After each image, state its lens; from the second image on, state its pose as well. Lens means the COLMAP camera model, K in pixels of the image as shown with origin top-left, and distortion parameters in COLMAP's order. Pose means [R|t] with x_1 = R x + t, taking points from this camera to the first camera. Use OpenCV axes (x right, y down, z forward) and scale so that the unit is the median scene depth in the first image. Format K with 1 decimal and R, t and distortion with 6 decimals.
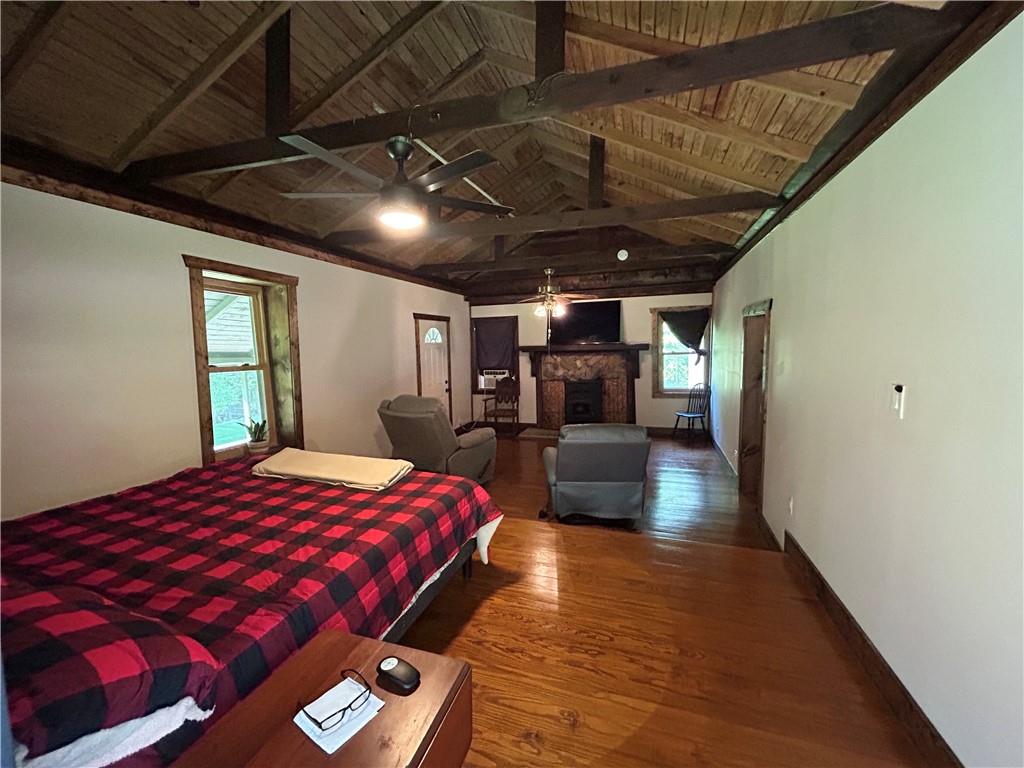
lens RADIAL K [[414.4, 0, 511.7], [0, 414.4, 383.9], [0, 0, 1]] dist [-0.003303, -0.000232]
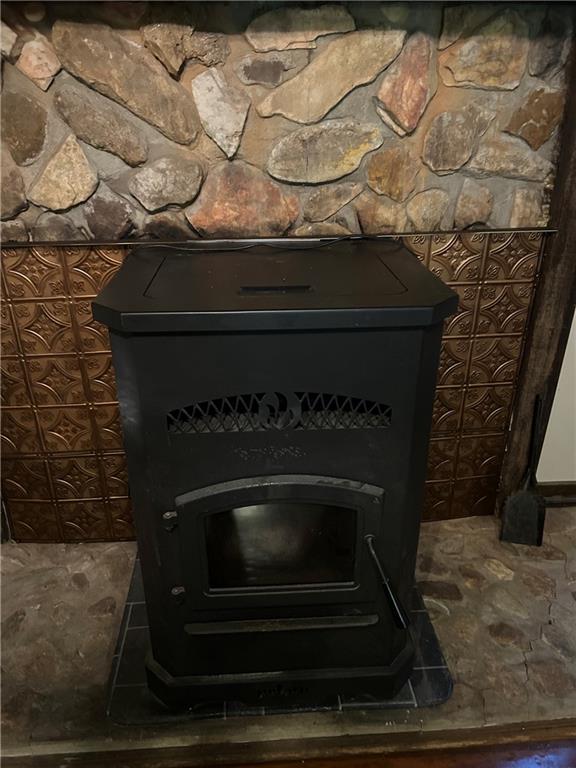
lens RADIAL K [[573.4, 0, 284.4], [0, 573.4, 388.2], [0, 0, 1]] dist [0.013302, -0.011587]
pose [[0.932426, -0.151064, 0.328269, 0.114560], [0.000892, 0.909387, 0.415950, -0.043615], [-0.361359, -0.387550, 0.848071, 0.824065]]
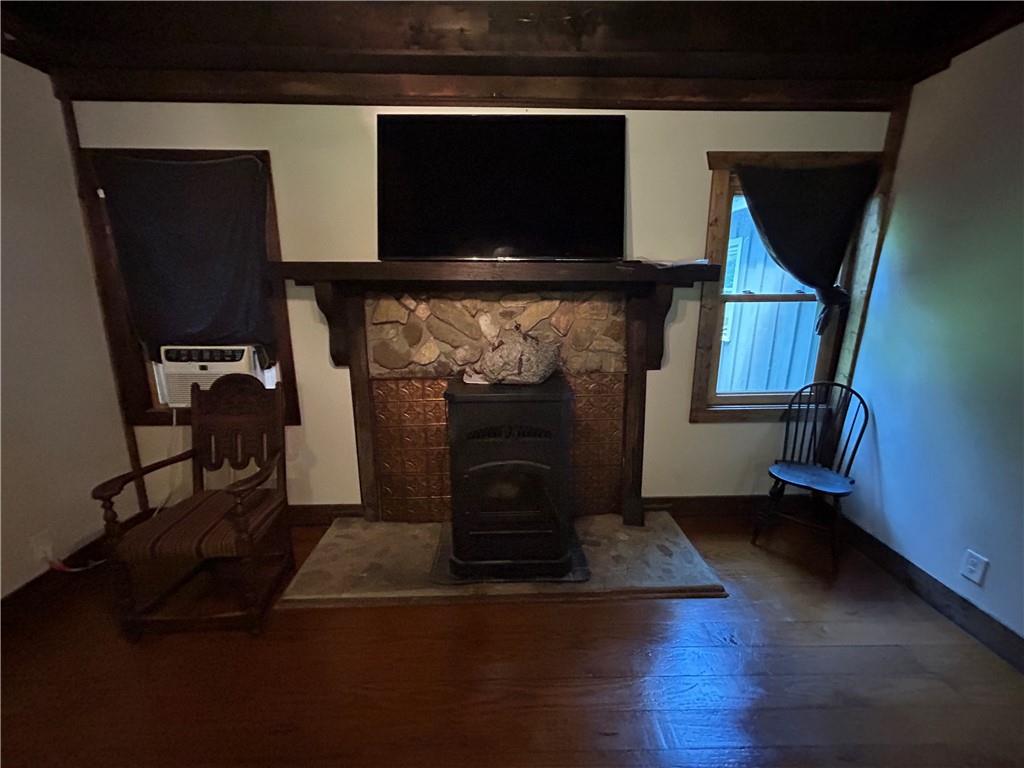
lens RADIAL K [[414.4, 0, 513.3], [0, 414.4, 382.2], [0, 0, 1]] dist [-0.003303, -0.000232]
pose [[0.944423, -0.049042, 0.325054, 0.075596], [0.005013, 0.990843, 0.134926, -0.049261], [-0.328694, -0.125797, 0.936021, 0.694375]]
